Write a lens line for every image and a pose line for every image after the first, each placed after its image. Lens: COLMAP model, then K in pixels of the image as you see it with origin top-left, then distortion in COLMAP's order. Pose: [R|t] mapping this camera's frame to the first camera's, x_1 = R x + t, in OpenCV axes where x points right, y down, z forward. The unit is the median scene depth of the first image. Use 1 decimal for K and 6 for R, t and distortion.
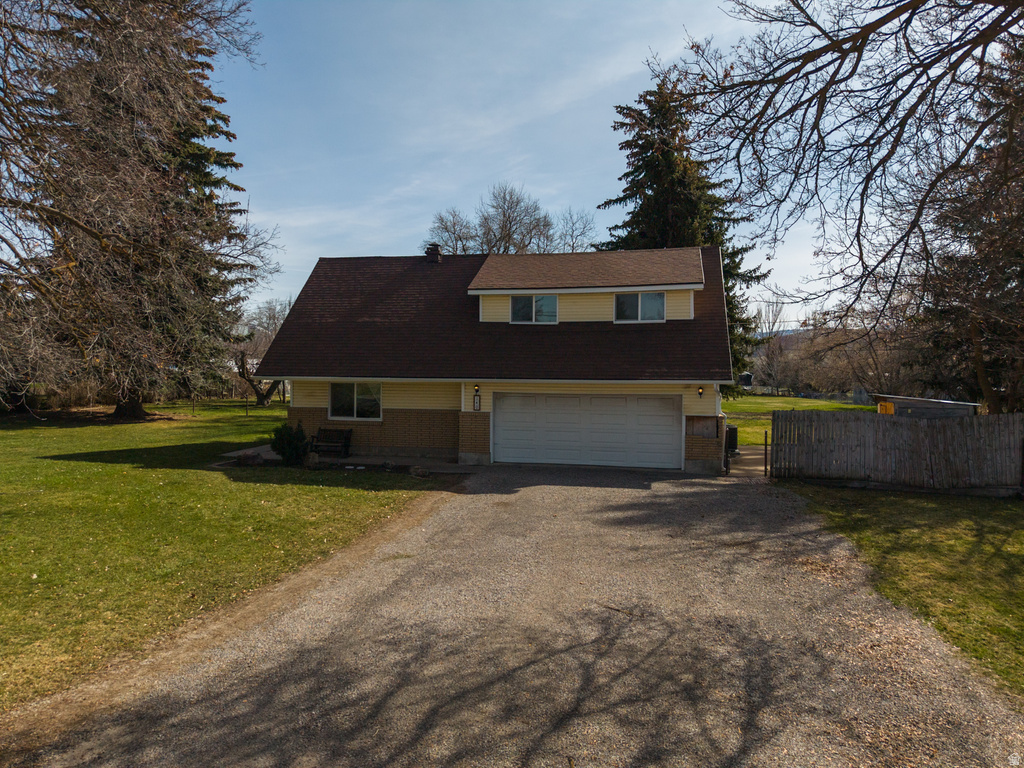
lens RADIAL K [[684.0, 0, 511.6], [0, 684.0, 383.3], [0, 0, 1]] dist [0.018972, -0.016567]
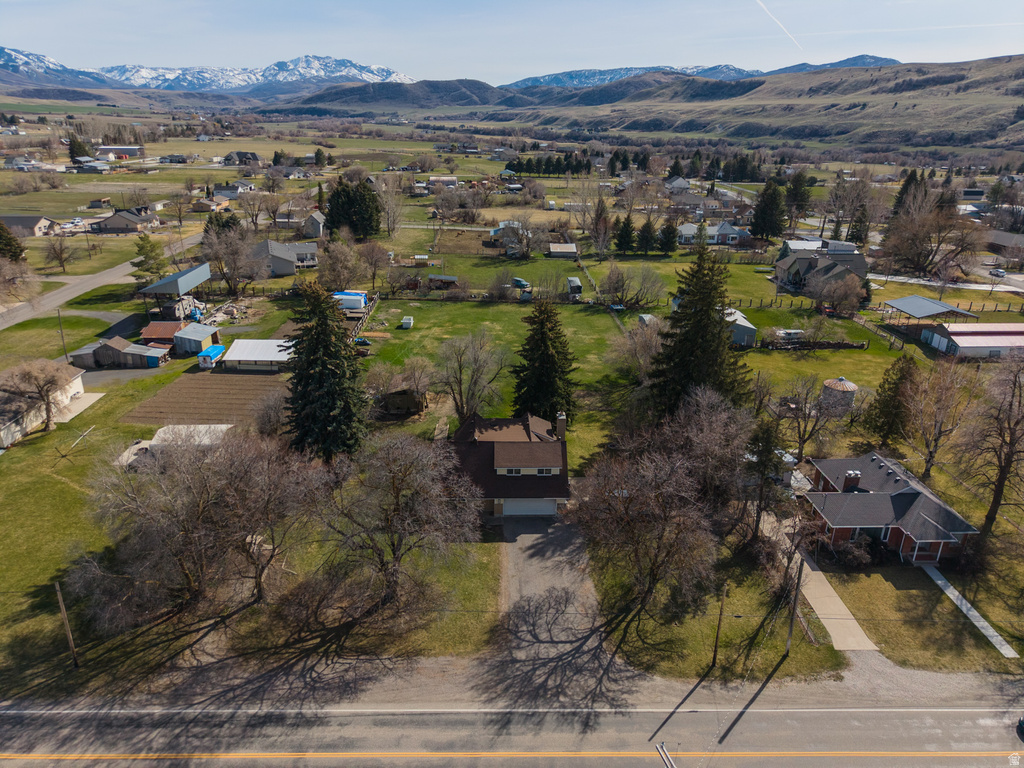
lens RADIAL K [[684.0, 0, 511.6], [0, 684.0, 383.3], [0, 0, 1]] dist [0.018972, -0.016567]
pose [[0.975161, -0.065792, 0.211502, -1.564001], [-0.014568, 0.933749, 0.357631, -4.067045], [-0.221019, -0.351829, 0.909597, -4.511591]]
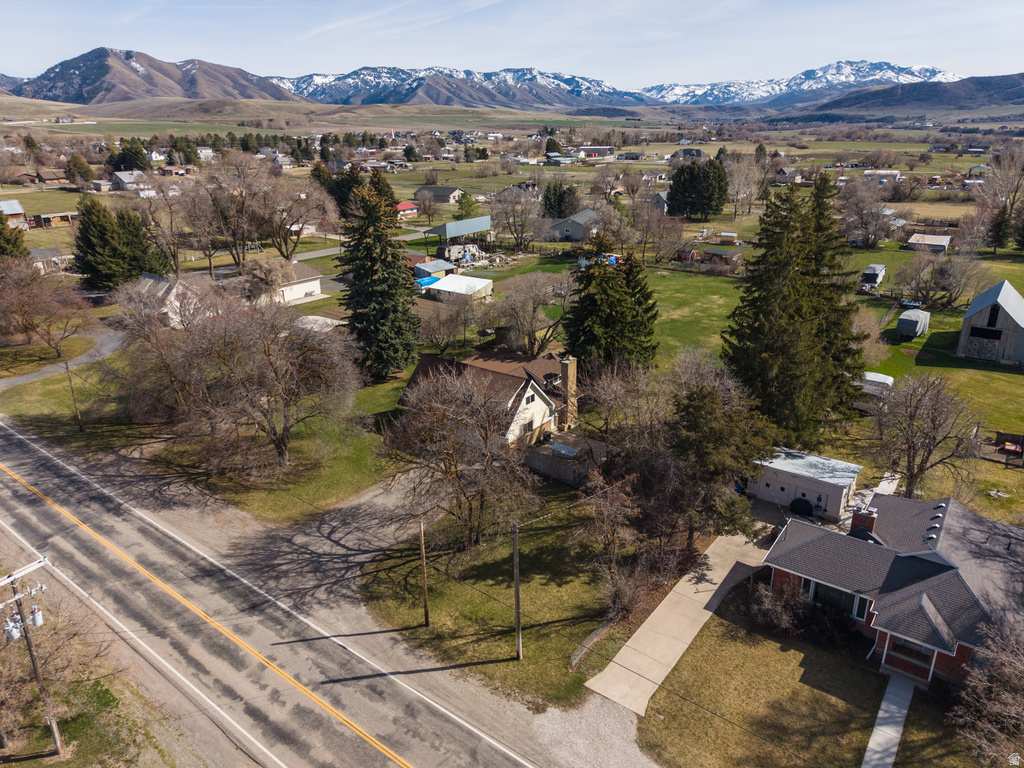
lens RADIAL K [[684.4, 0, 511.3], [0, 684.4, 382.1], [0, 0, 1]] dist [0.024432, -0.024188]
pose [[0.898635, 0.141536, -0.415239, 3.536423], [0.011031, 0.938936, 0.343914, -2.953645], [0.438559, -0.313634, 0.842199, -3.631471]]
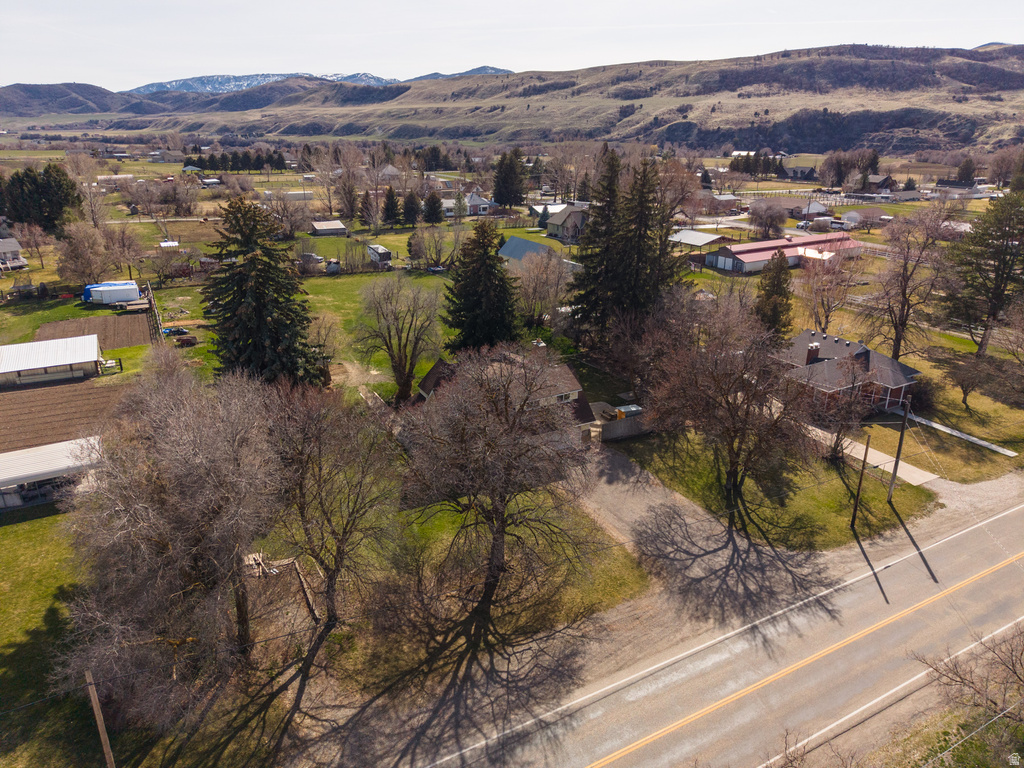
lens RADIAL K [[684.4, 0, 511.3], [0, 684.4, 382.1], [0, 0, 1]] dist [0.024432, -0.024188]
pose [[0.768435, -0.223146, 0.599762, -4.131993], [0.004340, 0.939029, 0.343811, -2.808060], [-0.639914, -0.261593, 0.722551, -2.361157]]
